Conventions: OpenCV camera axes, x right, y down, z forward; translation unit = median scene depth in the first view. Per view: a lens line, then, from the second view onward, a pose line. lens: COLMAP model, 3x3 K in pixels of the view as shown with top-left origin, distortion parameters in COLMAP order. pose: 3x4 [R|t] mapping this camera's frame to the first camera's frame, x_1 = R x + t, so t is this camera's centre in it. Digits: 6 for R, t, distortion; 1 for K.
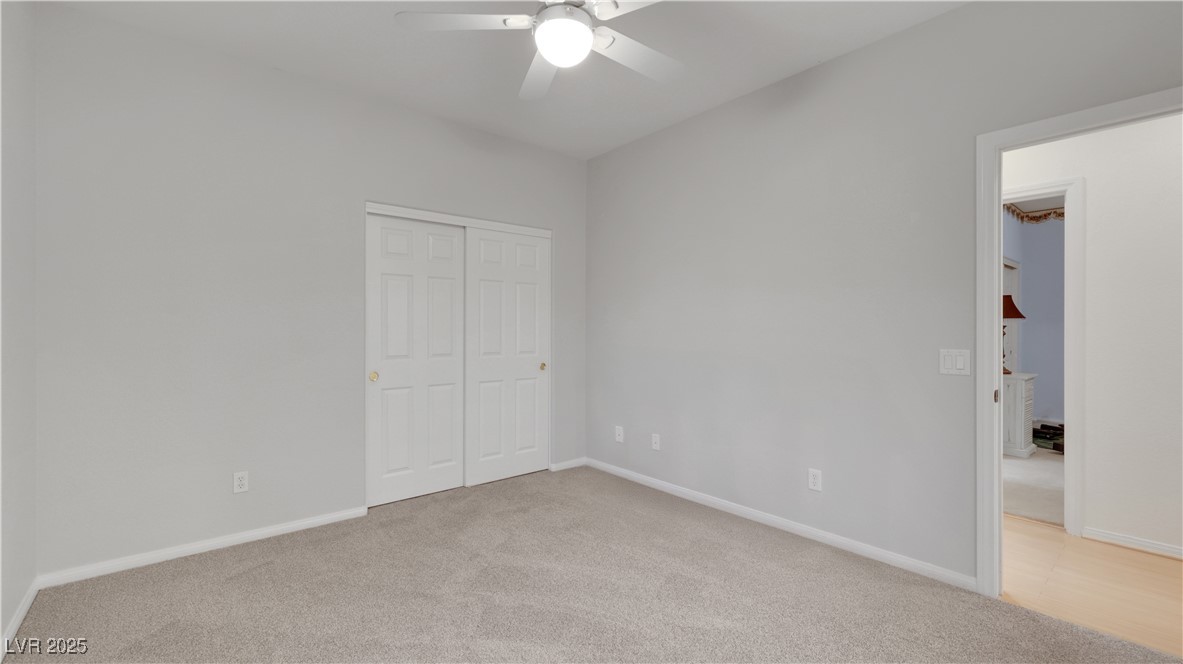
lens RADIAL K [[488.2, 0, 591.7], [0, 488.2, 338.4], [0, 0, 1]] dist [-0.009153, 0.001047]
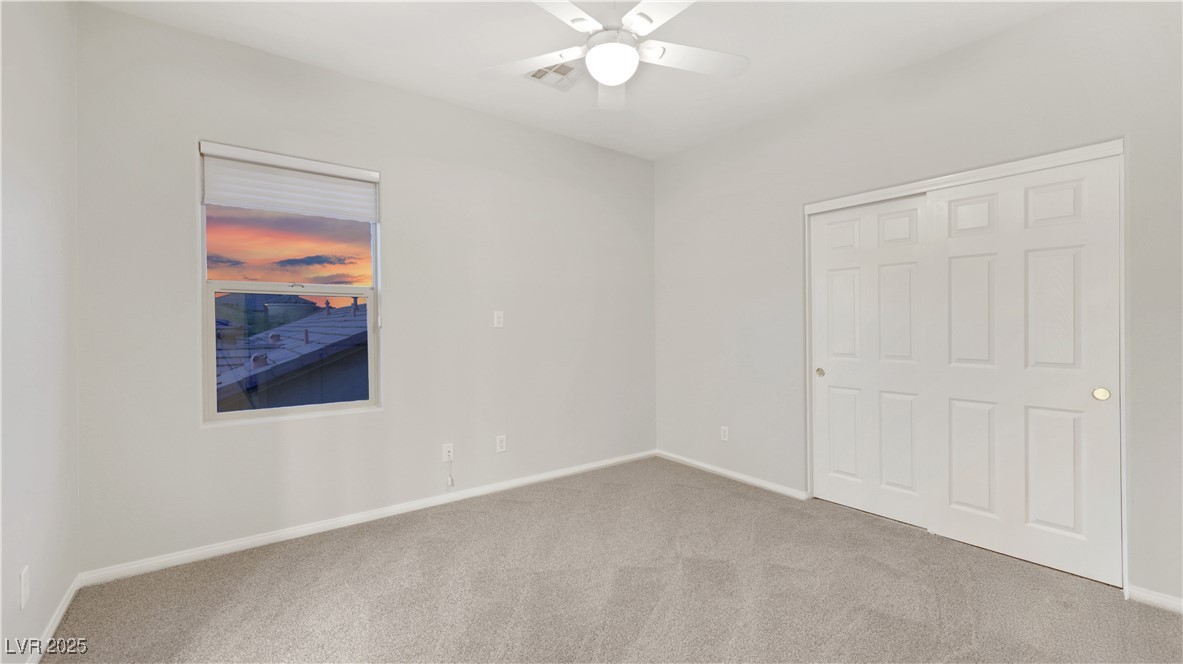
lens RADIAL K [[488.2, 0, 591.7], [0, 488.2, 338.4], [0, 0, 1]] dist [-0.009153, 0.001047]
pose [[-0.061210, 0.028553, -0.997716, 0.608889], [-0.012351, 0.999493, 0.029362, -0.017174], [0.998048, 0.014120, -0.060826, 0.589127]]
